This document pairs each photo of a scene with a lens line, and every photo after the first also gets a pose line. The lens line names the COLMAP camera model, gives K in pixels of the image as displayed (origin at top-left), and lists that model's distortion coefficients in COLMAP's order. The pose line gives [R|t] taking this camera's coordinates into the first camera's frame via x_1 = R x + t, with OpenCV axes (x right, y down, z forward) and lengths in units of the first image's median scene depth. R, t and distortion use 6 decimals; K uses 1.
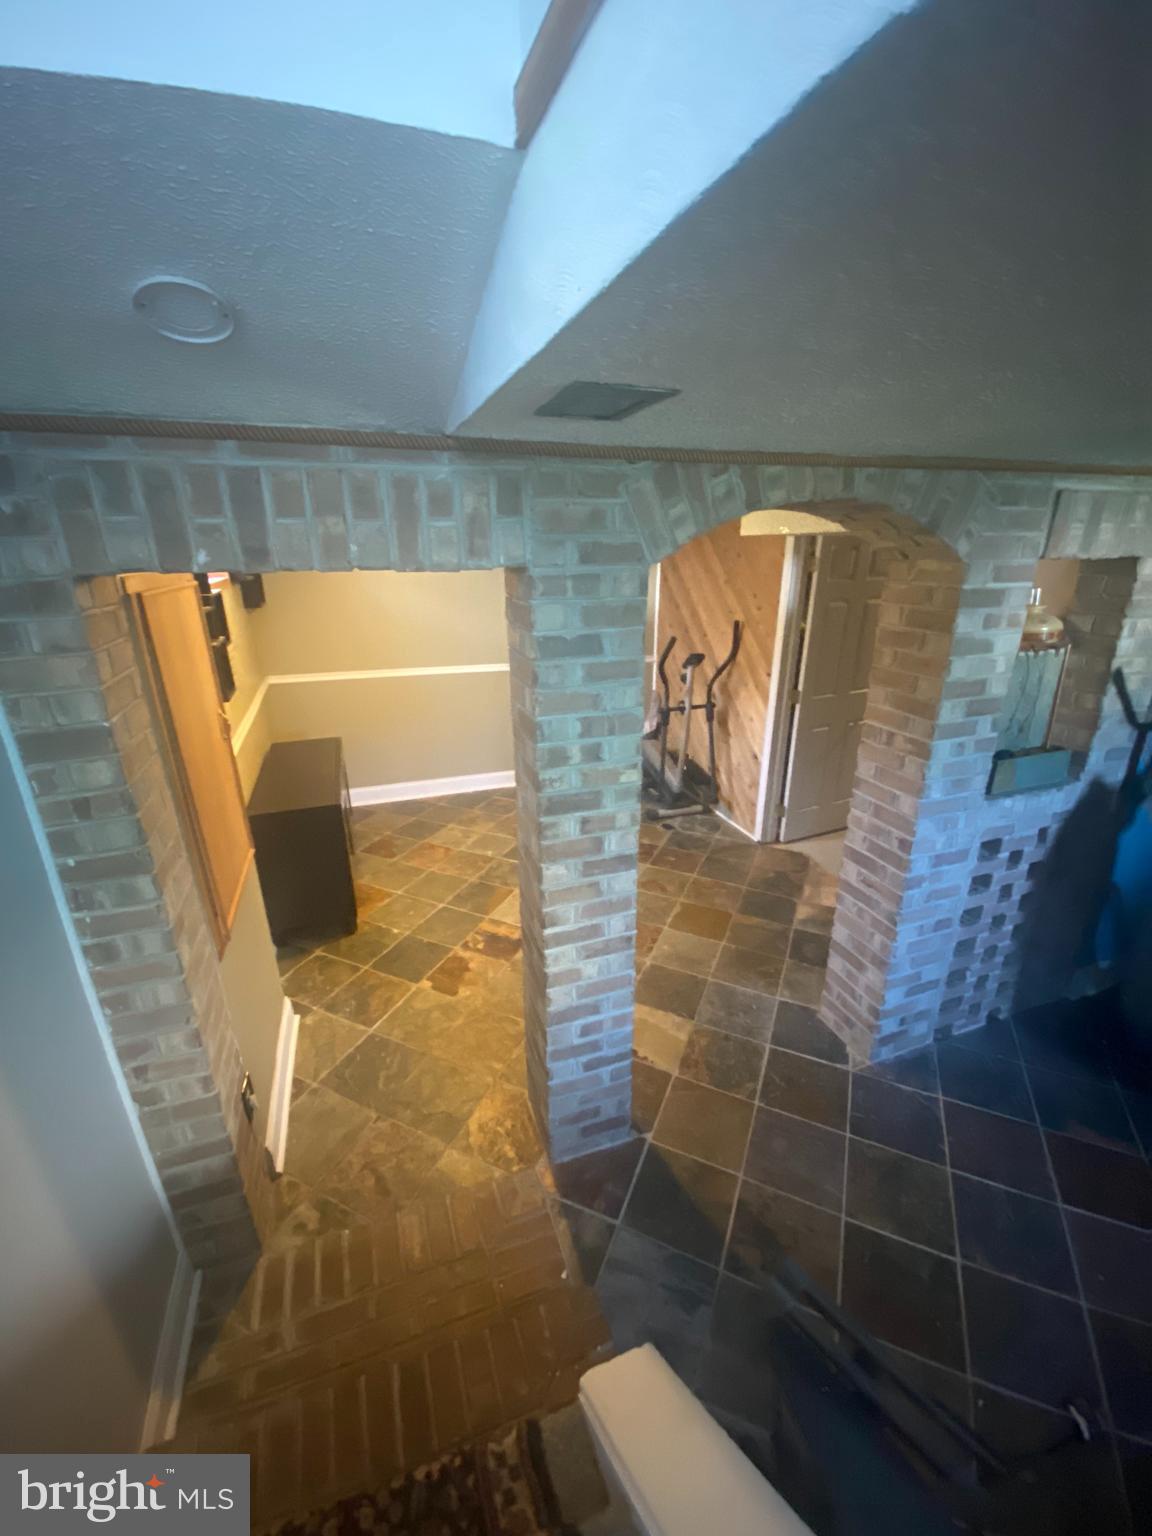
lens RADIAL K [[622.1, 0, 581.9], [0, 622.1, 769.3], [0, 0, 1]] dist [0.020271, -0.020708]
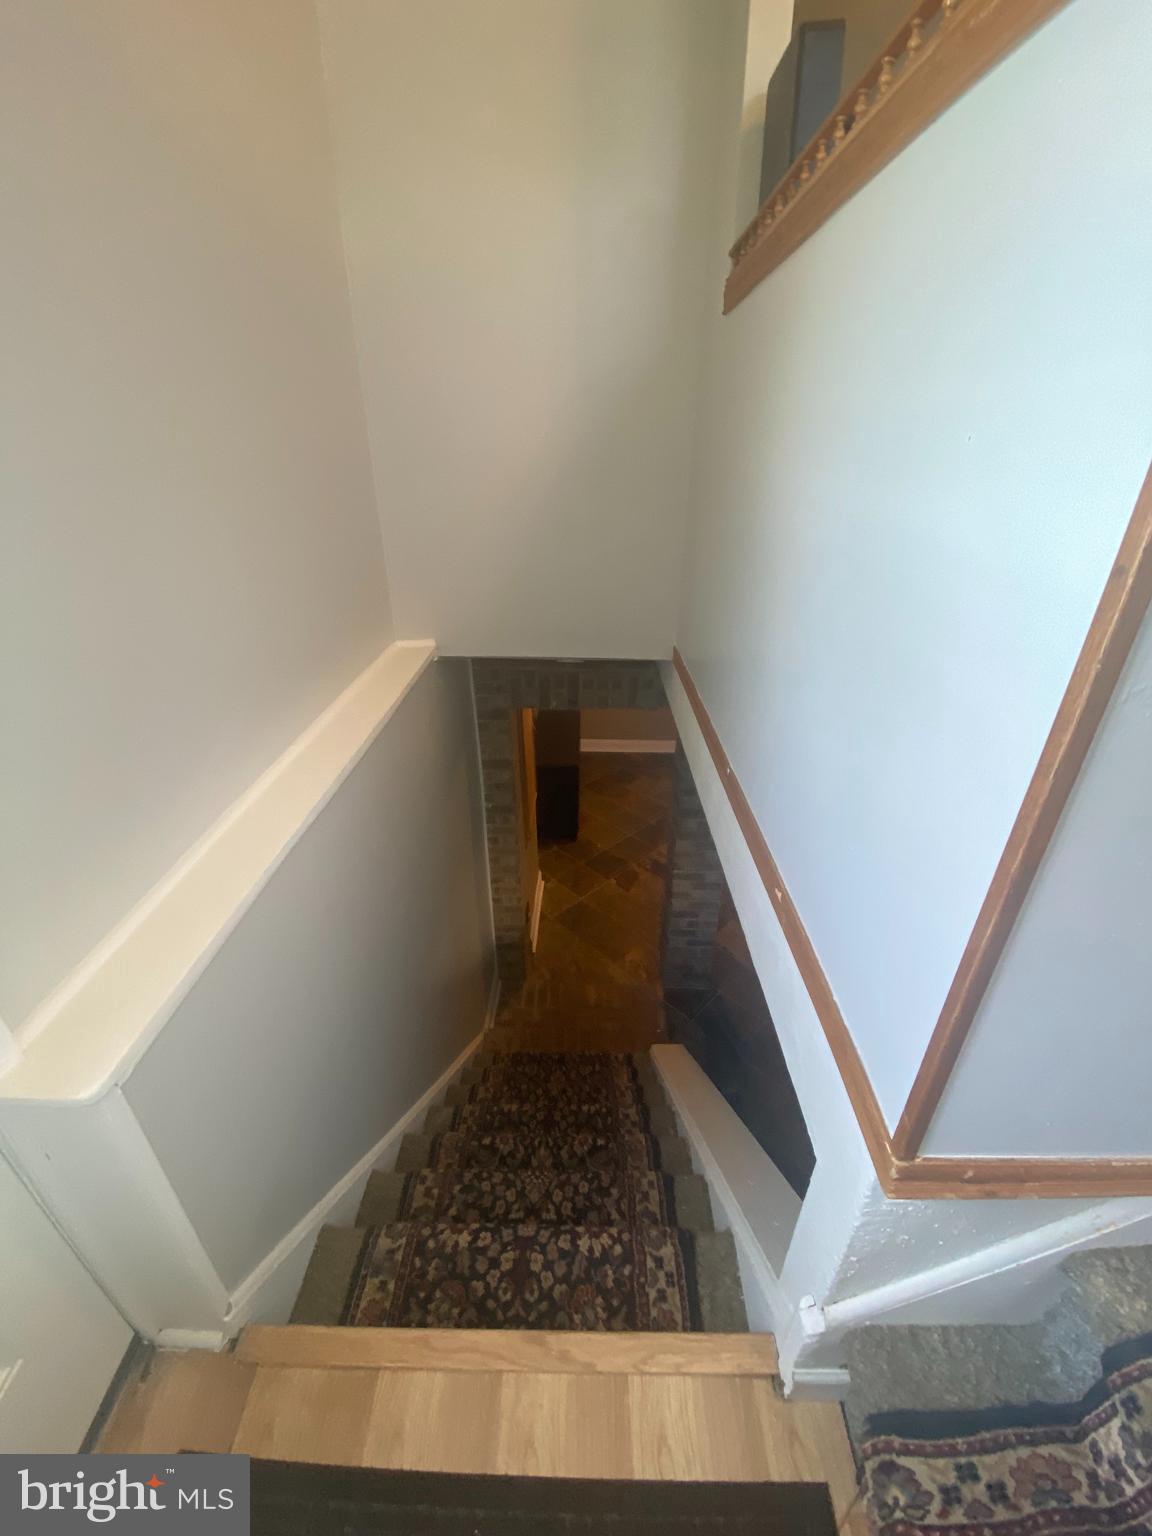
lens RADIAL K [[613.7, 0, 574.9], [0, 613.7, 767.3], [0, 0, 1]] dist [0.052899, -0.032957]
pose [[0.932120, 0.170865, -0.319307, 0.188279], [-0.127744, 0.980155, 0.151584, -0.280598], [0.338870, -0.100505, 0.935449, -0.798431]]
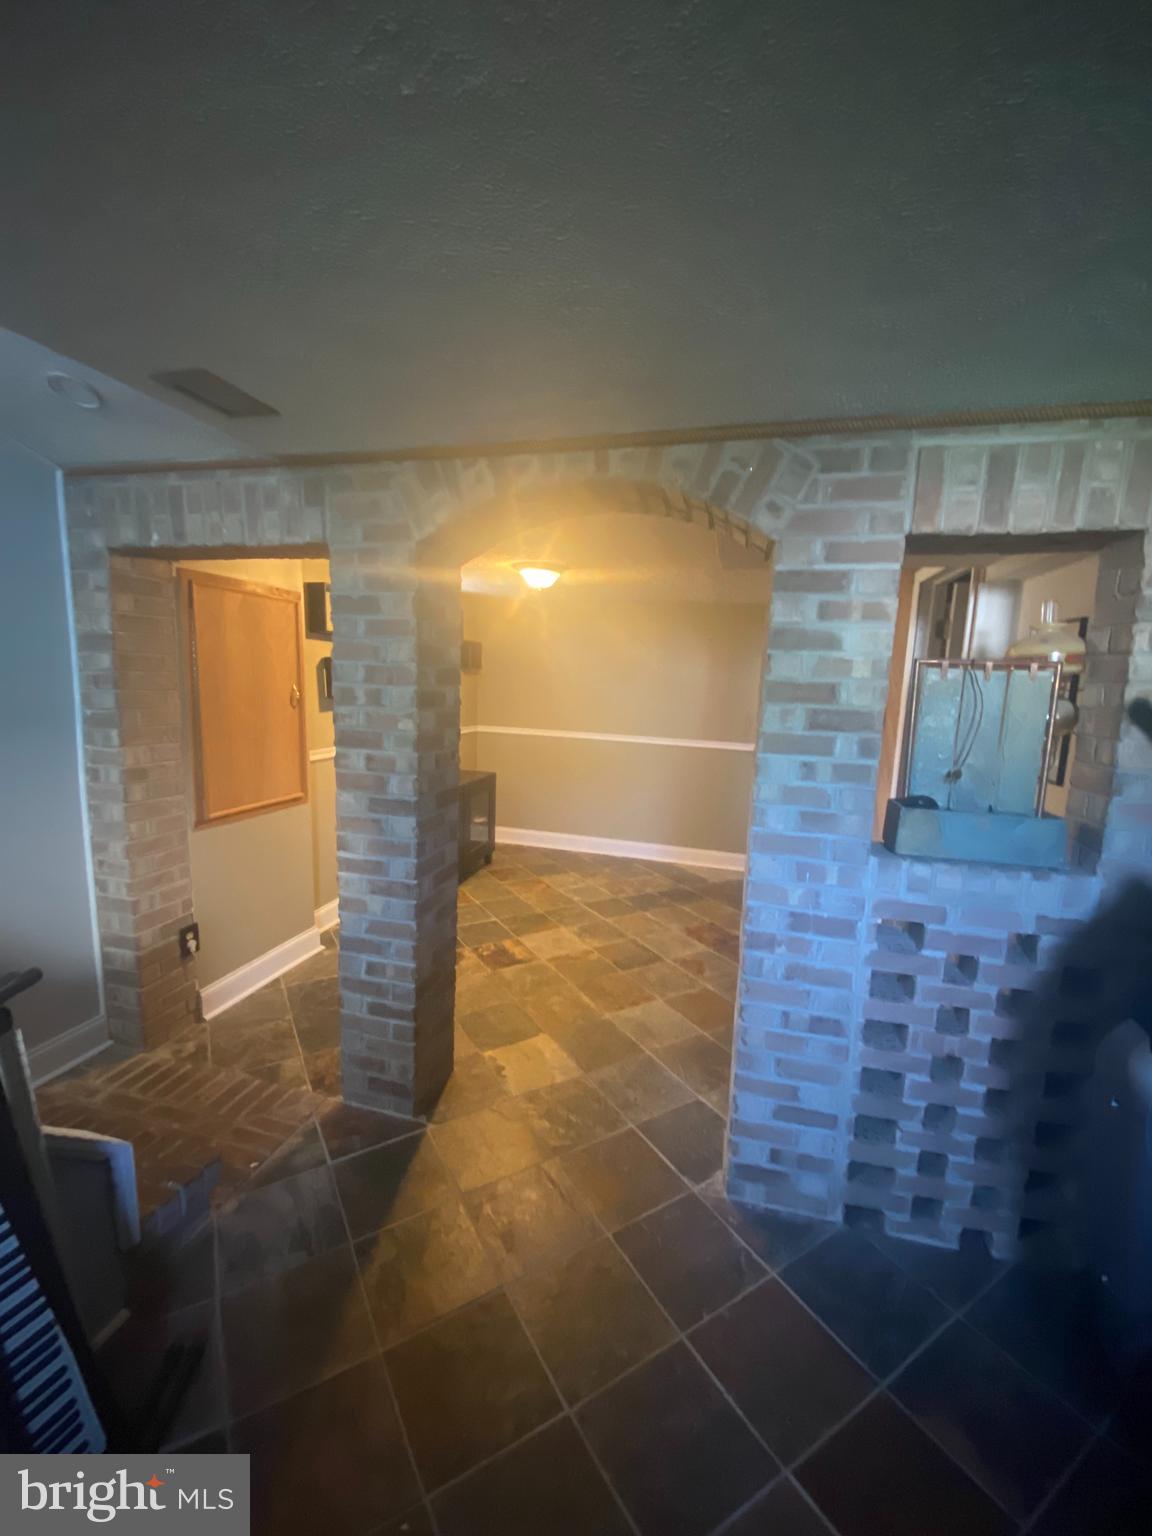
lens RADIAL K [[627.6, 0, 579.5], [0, 627.6, 765.8], [0, 0, 1]] dist [-0.000261, -0.000341]
pose [[0.827210, 0.115634, -0.549866, 0.810028], [-0.229649, 0.962707, -0.143027, 0.144274], [0.512822, 0.244589, 0.822916, 0.193629]]
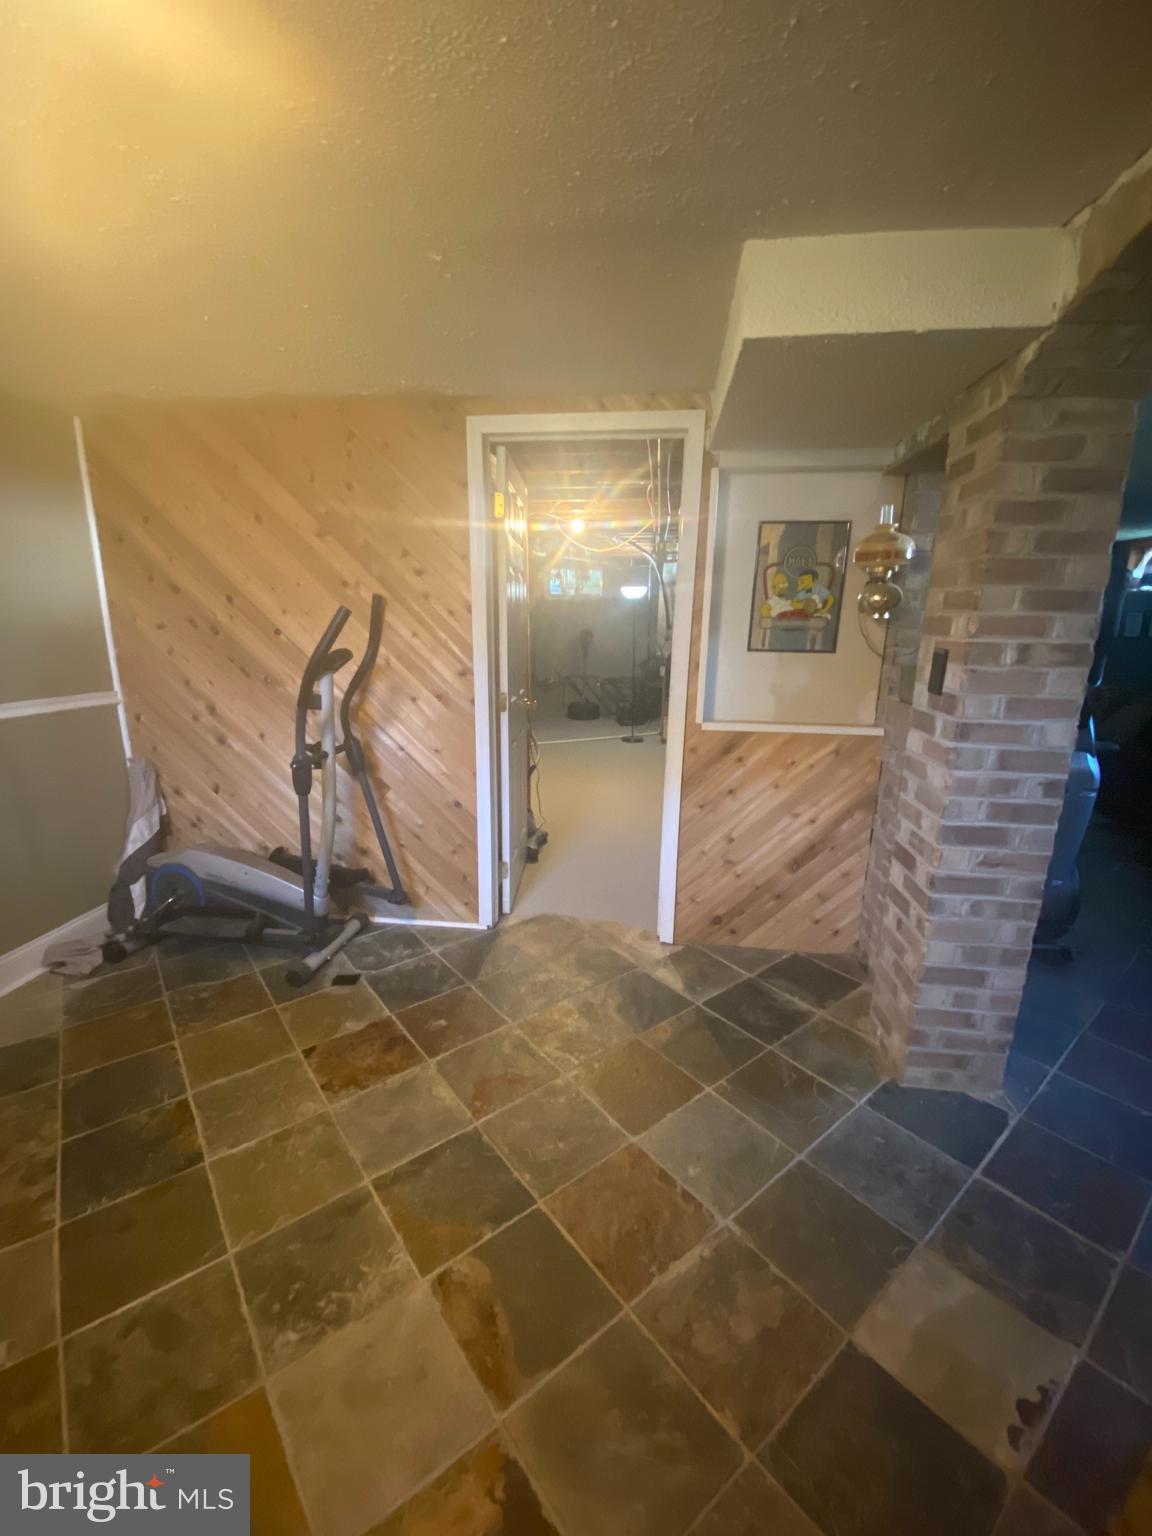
lens RADIAL K [[613.7, 0, 574.9], [0, 613.7, 767.3], [0, 0, 1]] dist [0.052899, -0.032957]
pose [[0.453758, -0.194424, 0.869657, -0.432237], [0.287441, 0.955679, 0.063678, -0.126956], [-0.843494, 0.221081, 0.489532, 1.174595]]
